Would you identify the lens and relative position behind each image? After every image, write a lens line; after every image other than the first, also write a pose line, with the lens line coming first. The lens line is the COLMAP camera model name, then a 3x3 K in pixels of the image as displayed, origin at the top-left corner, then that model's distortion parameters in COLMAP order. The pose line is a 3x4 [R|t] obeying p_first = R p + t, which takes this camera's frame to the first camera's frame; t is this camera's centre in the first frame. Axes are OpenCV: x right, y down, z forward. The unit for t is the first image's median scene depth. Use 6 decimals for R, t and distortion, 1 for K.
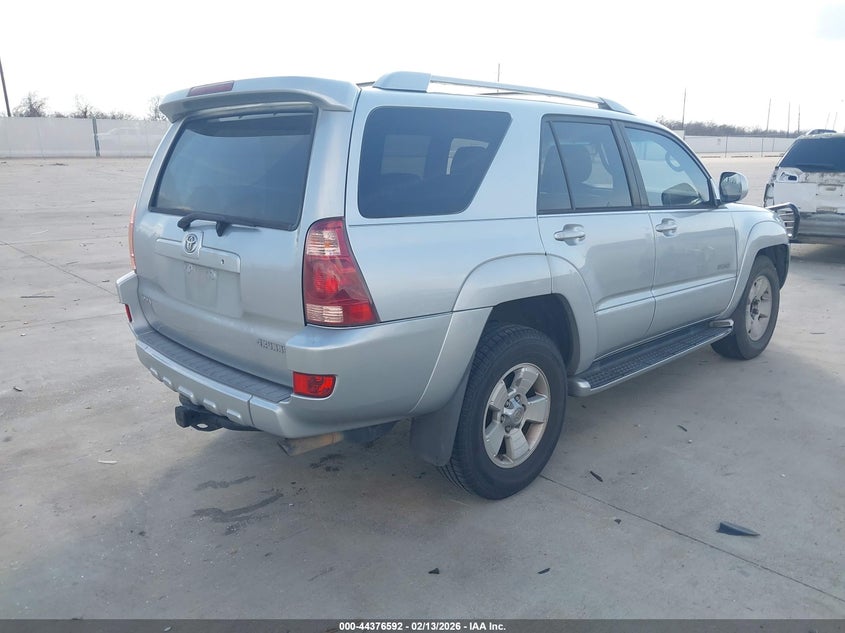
lens RADIAL K [[668.4, 0, 424.4], [0, 668.4, 311.2], [0, 0, 1]] dist [-0.004314, -0.007190]
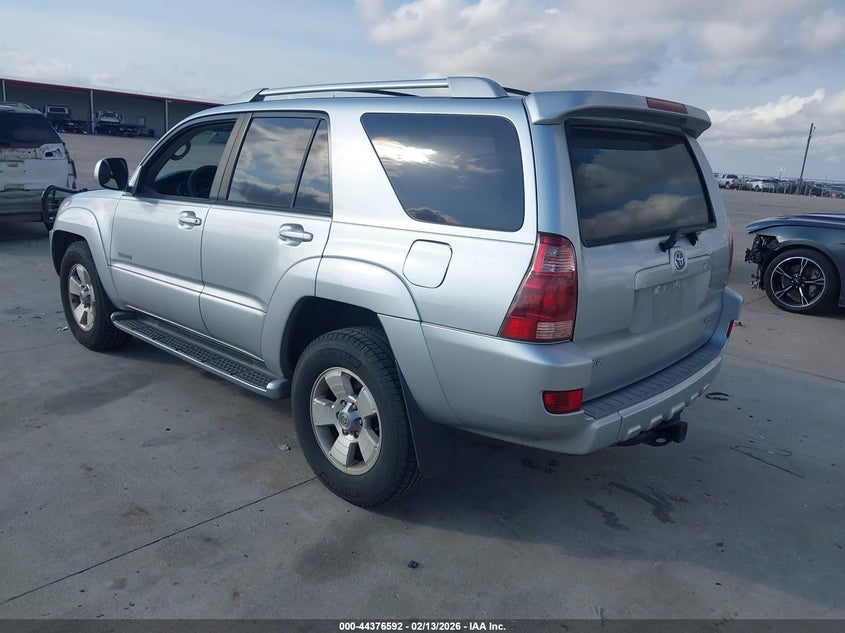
lens RADIAL K [[695.2, 0, 422.5], [0, 695.2, 316.5], [0, 0, 1]] dist [-0.002937, -0.004182]
pose [[-0.057847, -0.255824, 0.964991, -0.516035], [0.195188, 0.945057, 0.262240, -0.141491], [-0.979058, 0.203525, -0.004735, 0.533228]]
